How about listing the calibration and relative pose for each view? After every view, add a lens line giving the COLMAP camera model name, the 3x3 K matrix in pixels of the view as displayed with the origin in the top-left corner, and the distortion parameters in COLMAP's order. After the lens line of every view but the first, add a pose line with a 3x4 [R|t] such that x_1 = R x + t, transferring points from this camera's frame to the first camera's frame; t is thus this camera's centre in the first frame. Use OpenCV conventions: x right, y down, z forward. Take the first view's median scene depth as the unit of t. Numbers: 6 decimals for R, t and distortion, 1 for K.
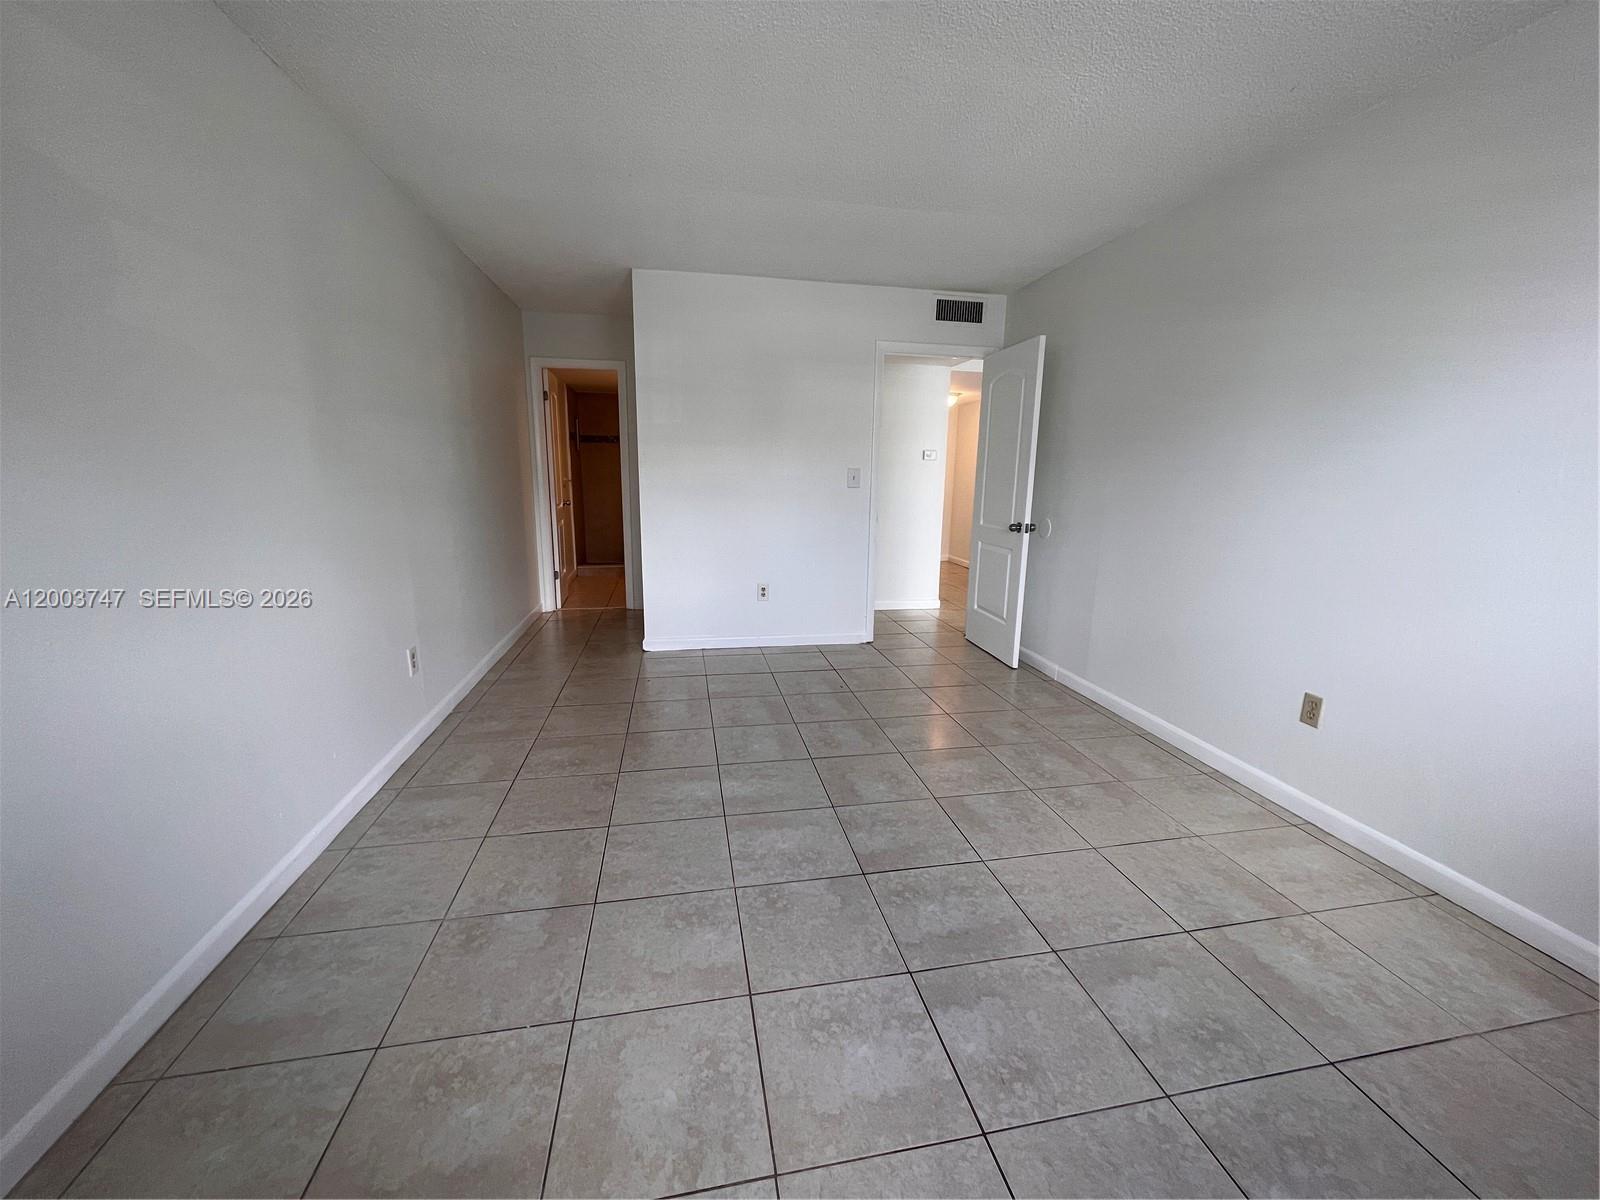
lens RADIAL K [[636.4, 0, 796.4], [0, 636.4, 598.1], [0, 0, 1]] dist [-0.001688, 0.000585]
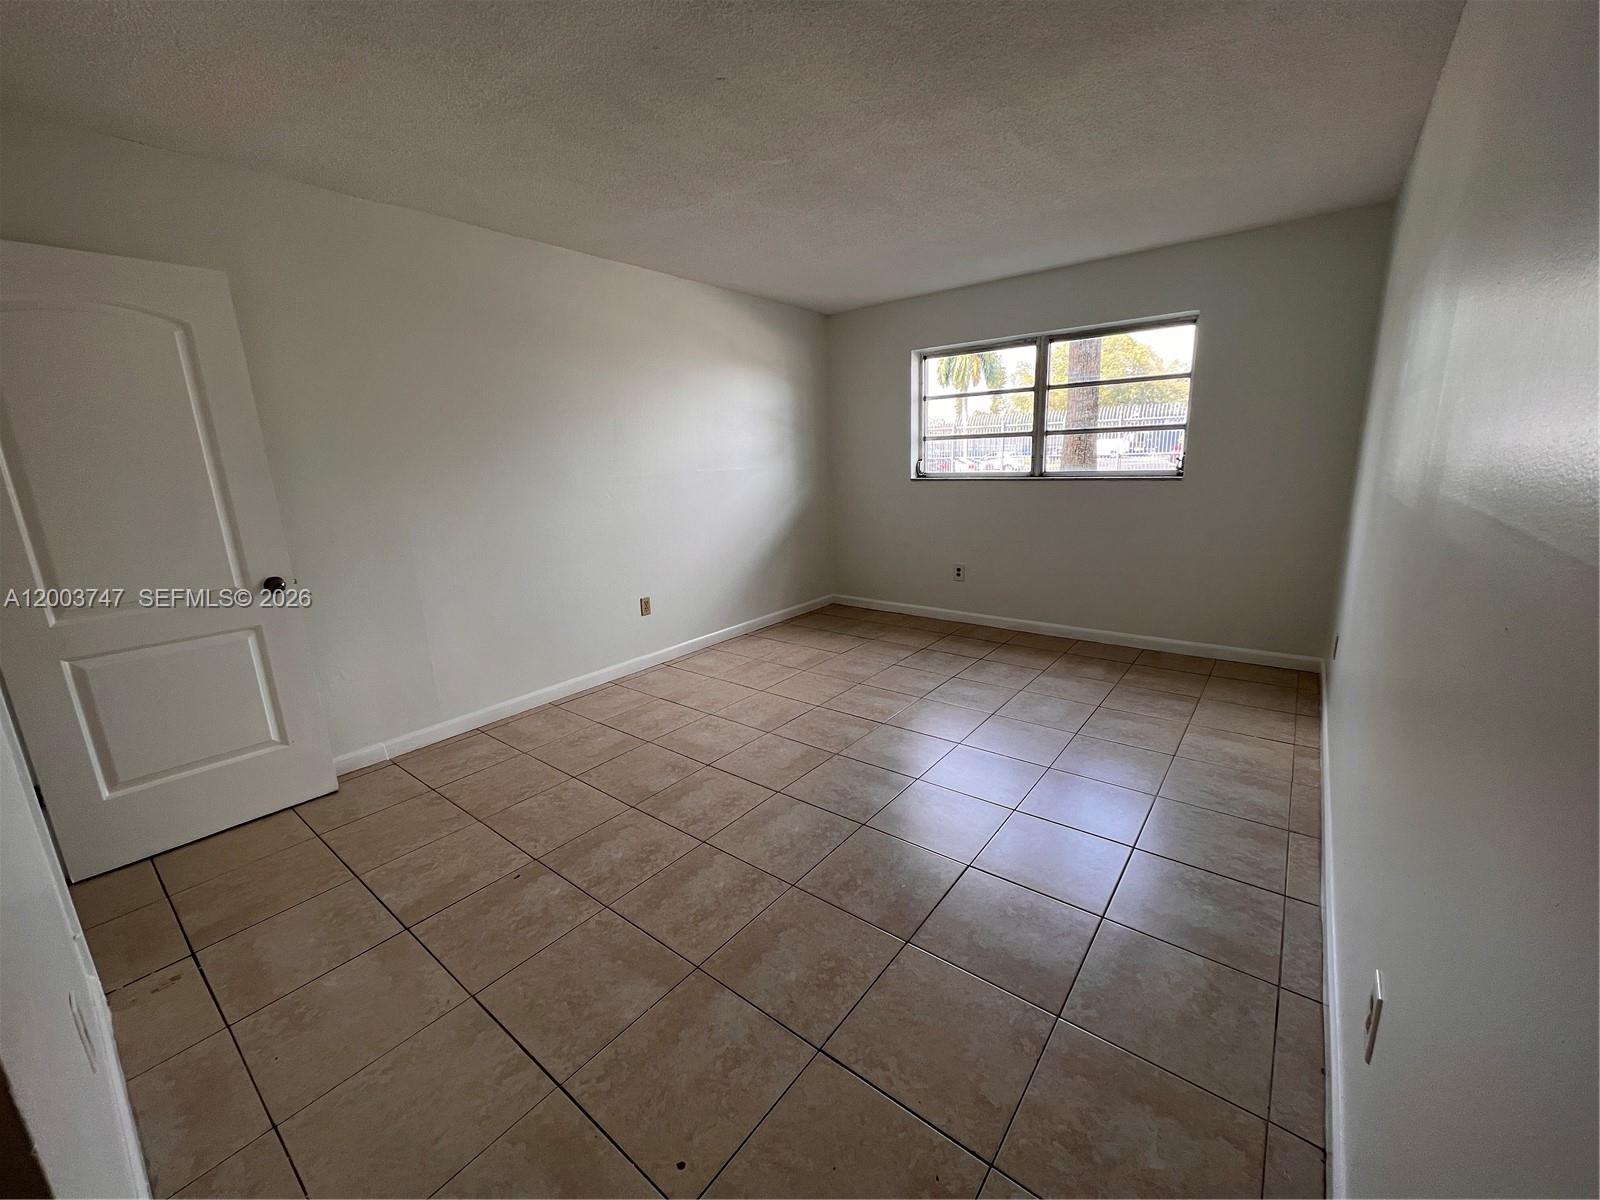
lens RADIAL K [[636.4, 0, 810.0], [0, 636.4, 596.8], [0, 0, 1]] dist [-0.001688, 0.000585]
pose [[-0.667041, -0.155570, 0.728598, -0.757727], [0.175034, 0.917859, 0.356227, -0.389034], [-0.724168, 0.365147, -0.585020, 1.679627]]
